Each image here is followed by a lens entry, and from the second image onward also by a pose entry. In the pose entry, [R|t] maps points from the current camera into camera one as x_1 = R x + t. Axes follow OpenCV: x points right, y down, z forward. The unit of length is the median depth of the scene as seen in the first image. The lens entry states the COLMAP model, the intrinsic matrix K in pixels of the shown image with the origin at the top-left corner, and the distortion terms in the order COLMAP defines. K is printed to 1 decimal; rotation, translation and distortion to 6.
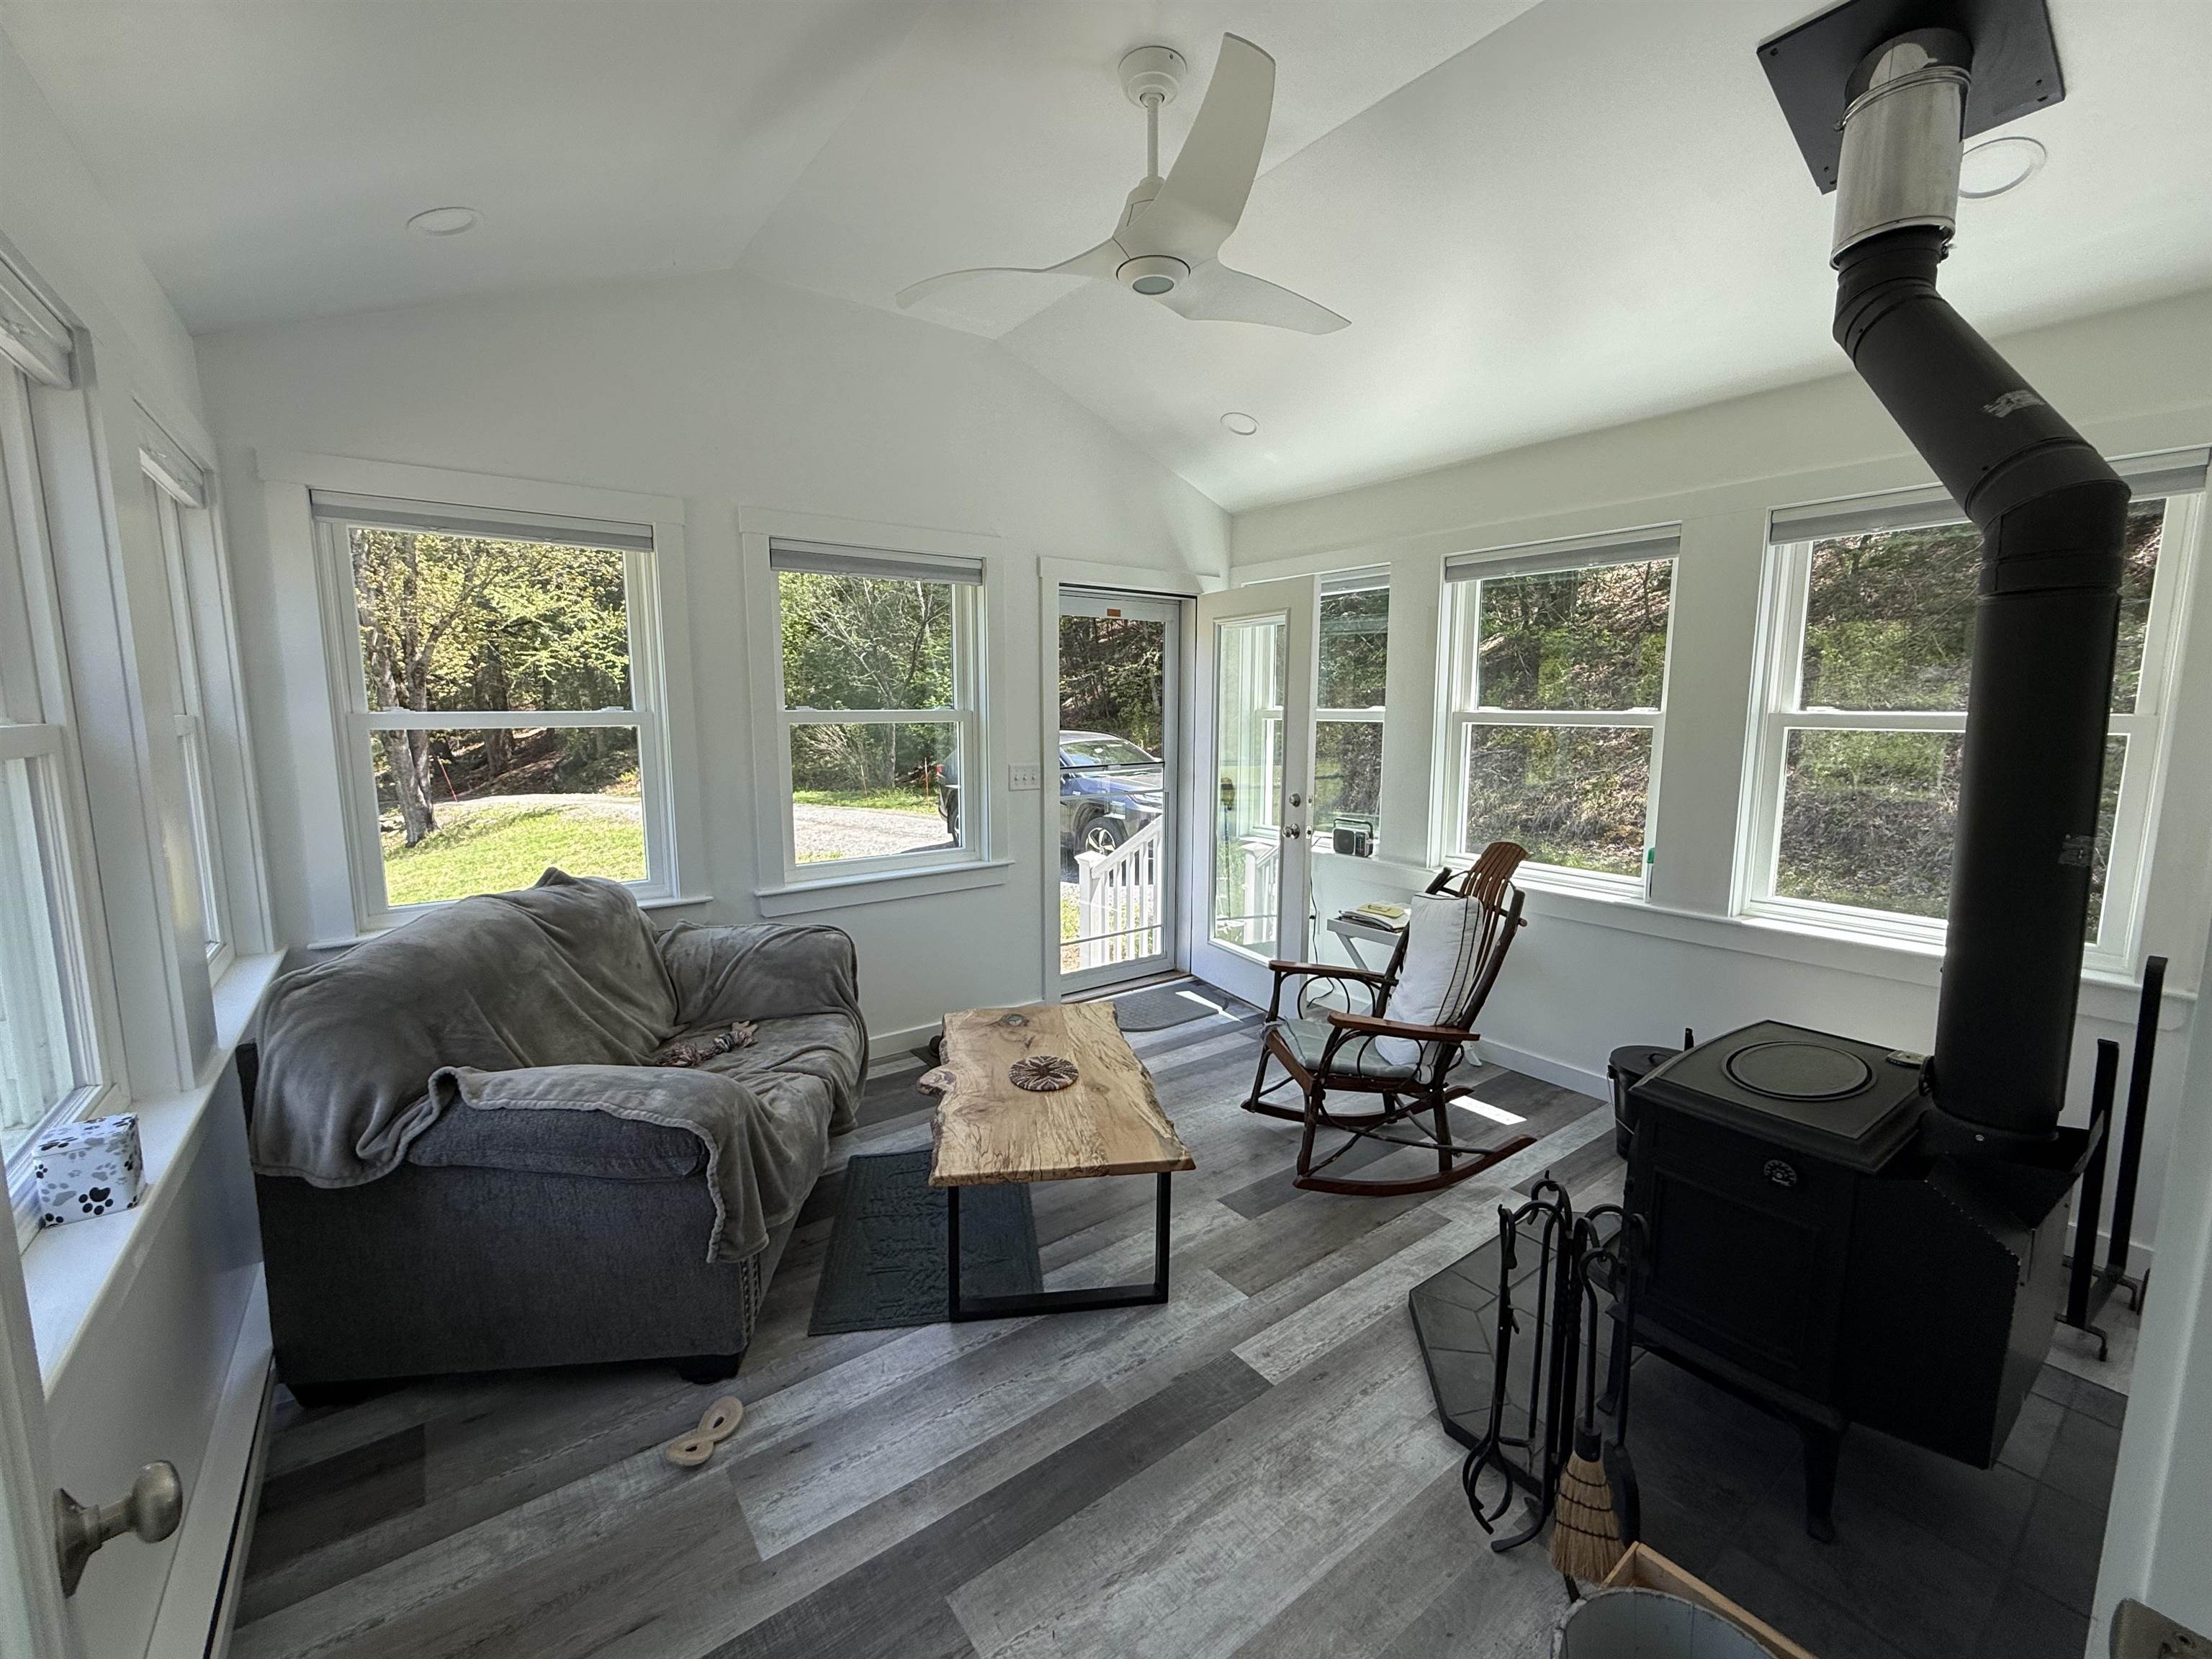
lens RADIAL K [[918.4, 0, 1107.6], [0, 918.4, 832.5], [0, 0, 1]] dist [0.000901, 0.000206]
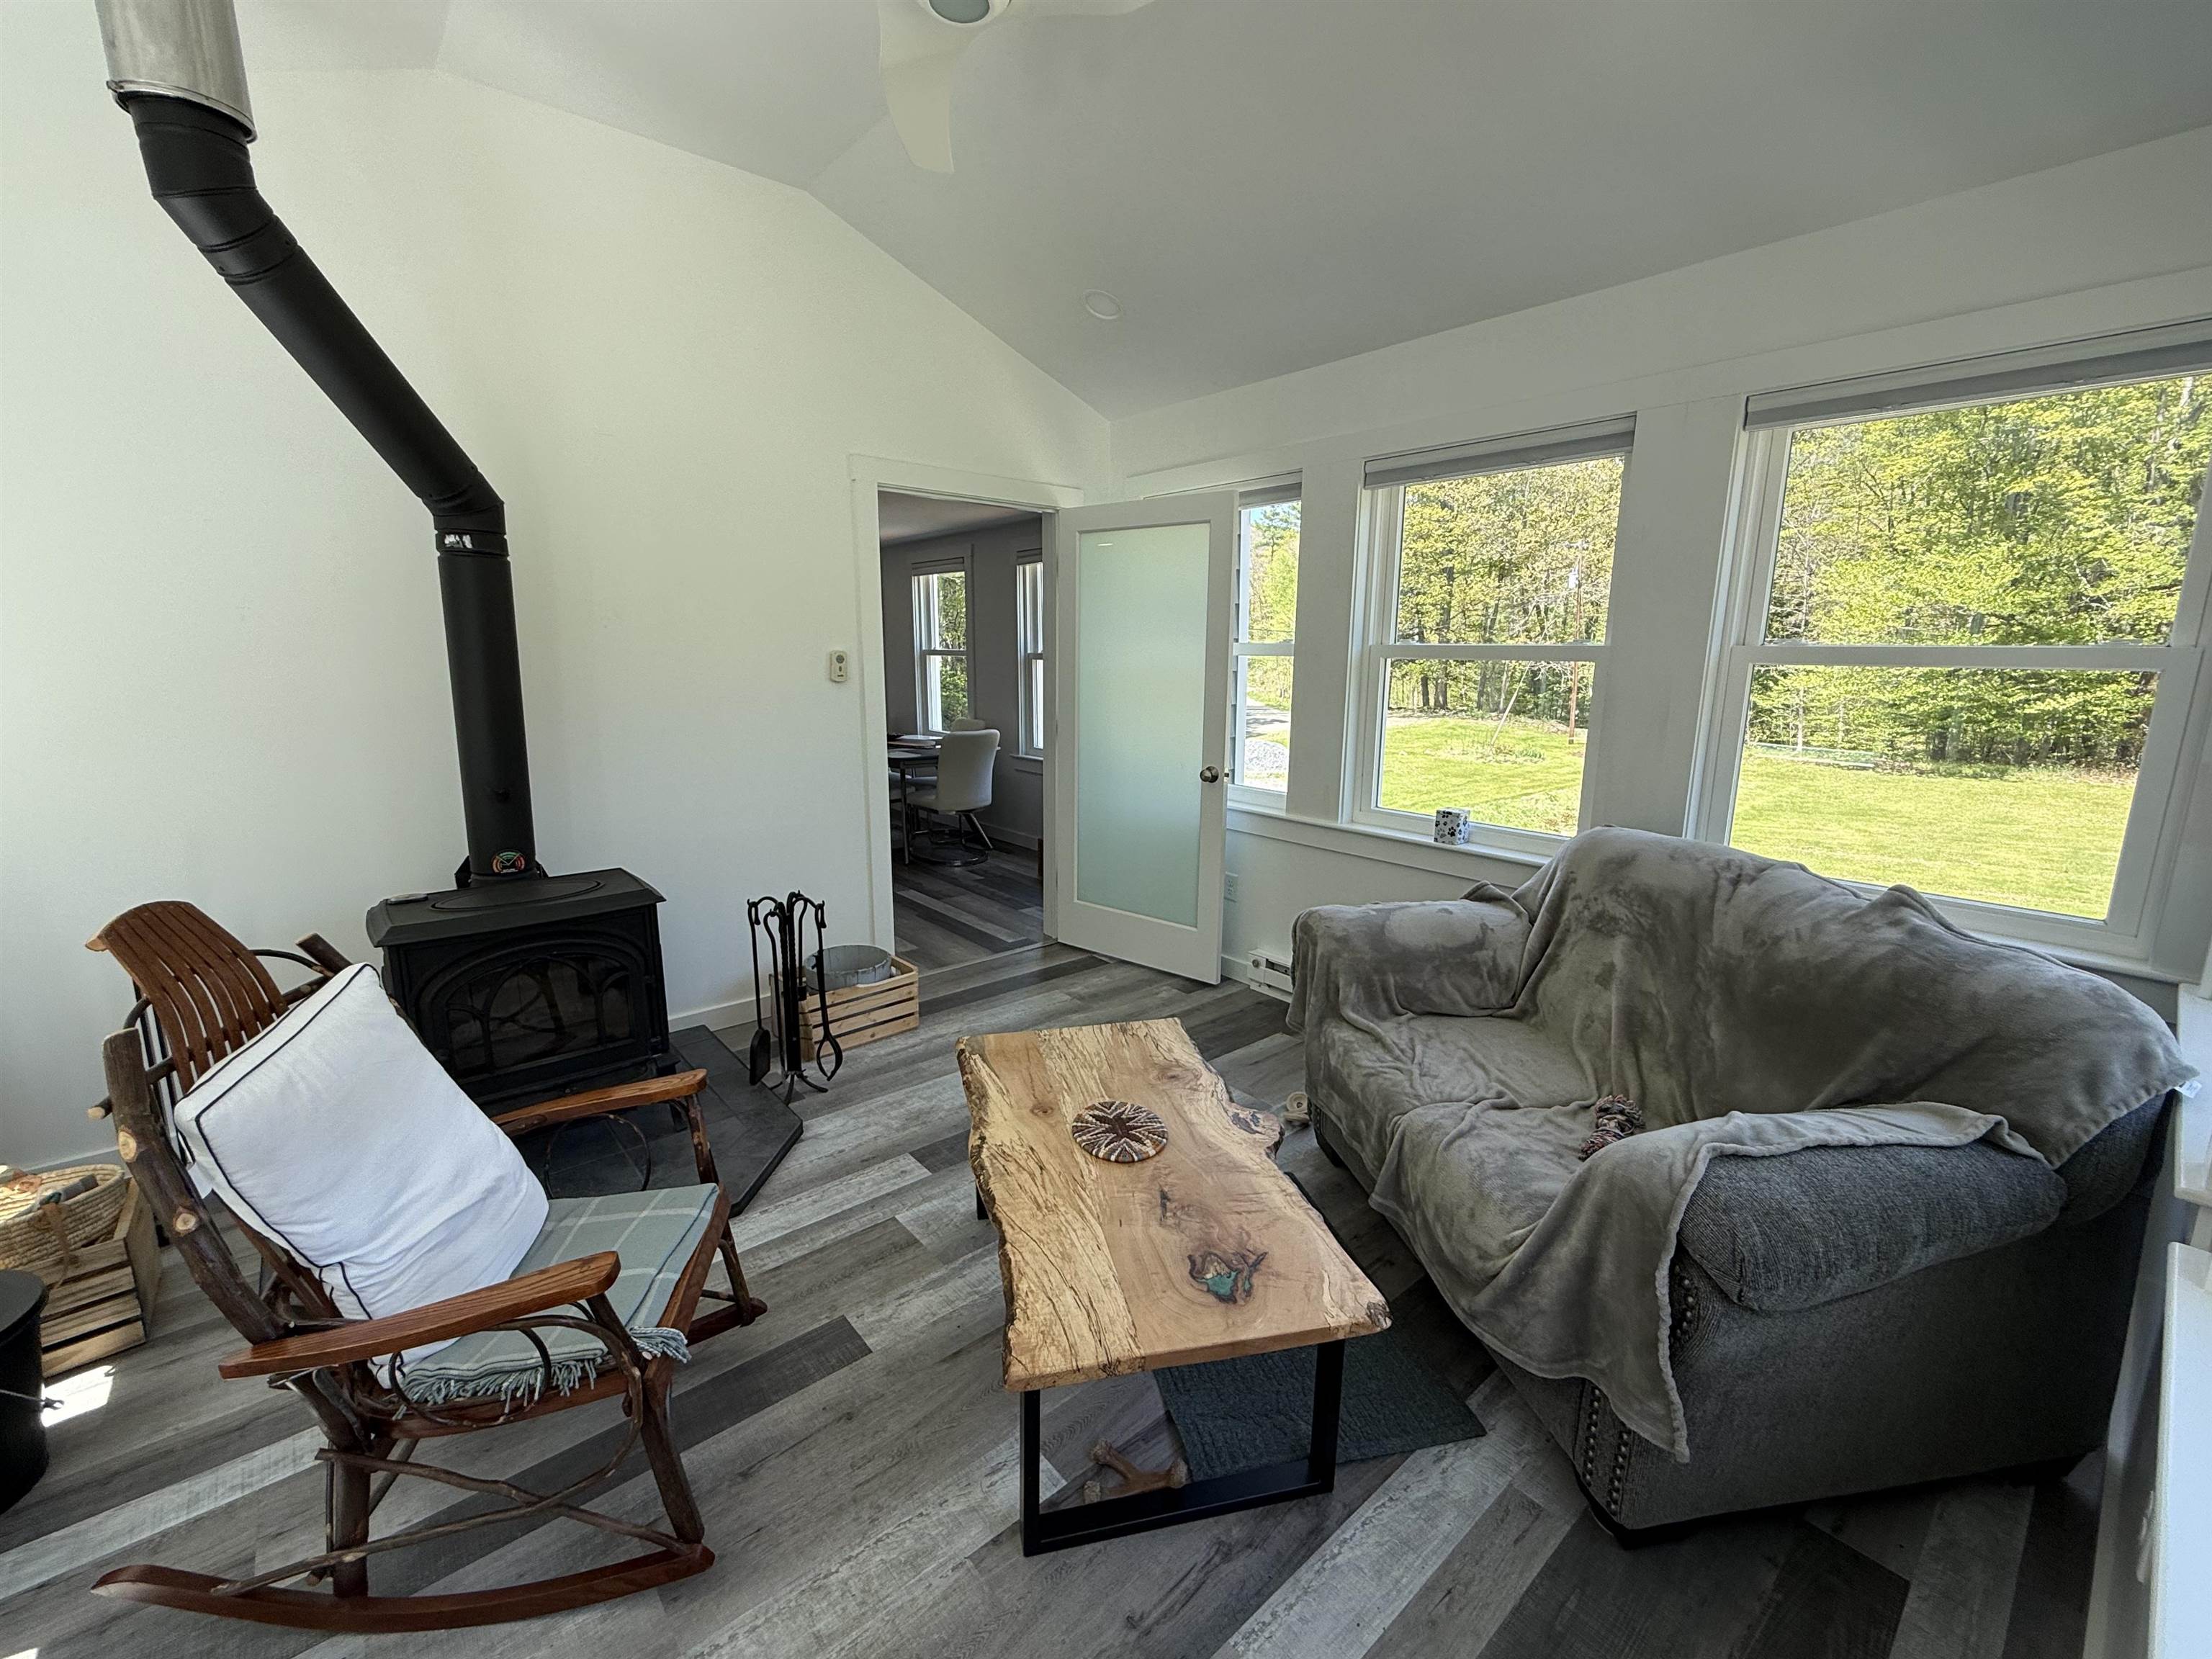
lens RADIAL K [[918.4, 0, 1106.3], [0, 918.4, 821.3], [0, 0, 1]] dist [0.000901, 0.000206]
pose [[-0.997884, 0.002392, -0.064980, -0.013152], [-0.018787, 0.946096, 0.323342, -0.228532], [0.062250, 0.323878, -0.944049, 1.767097]]
